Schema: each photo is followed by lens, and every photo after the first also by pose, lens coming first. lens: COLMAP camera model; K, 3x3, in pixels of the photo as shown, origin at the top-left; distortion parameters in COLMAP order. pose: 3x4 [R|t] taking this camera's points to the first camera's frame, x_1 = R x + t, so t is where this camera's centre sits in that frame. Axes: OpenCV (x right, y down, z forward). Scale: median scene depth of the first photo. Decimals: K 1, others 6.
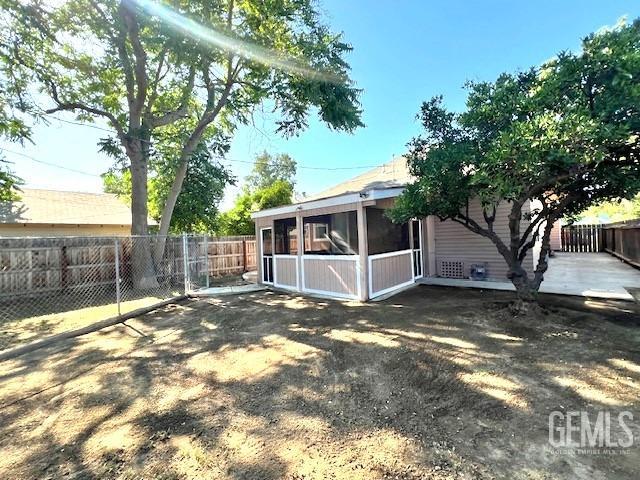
lens RADIAL K [[271.0, 0, 323.1], [0, 271.0, 237.7], [0, 0, 1]] dist [-0.000438, 0.000001]
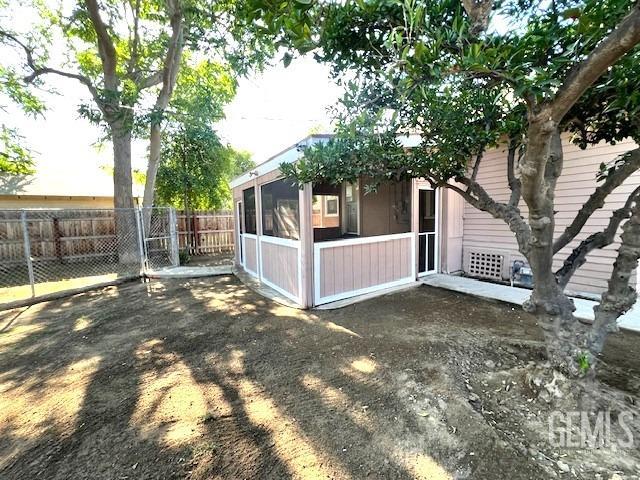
lens RADIAL K [[268.6, 0, 321.6], [0, 268.6, 237.6], [0, 0, 1]] dist [-0.001694, 0.000549]
pose [[0.961416, 0.038860, -0.272341, 0.374022], [-0.011839, 0.994900, 0.100167, -0.011702], [0.274844, -0.093078, 0.956973, 0.387792]]
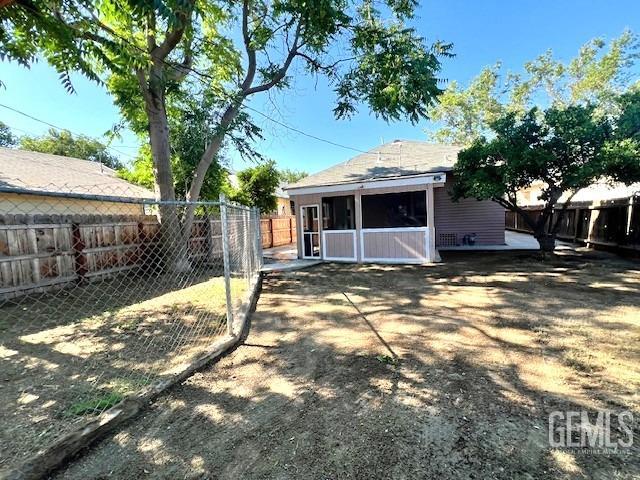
lens RADIAL K [[268.6, 0, 321.6], [0, 268.6, 237.6], [0, 0, 1]] dist [-0.001694, 0.000549]
pose [[0.920000, -0.025405, 0.391094, -0.794792], [0.004648, 0.998534, 0.053929, 0.043502], [-0.391890, -0.047797, 0.918769, 0.038552]]
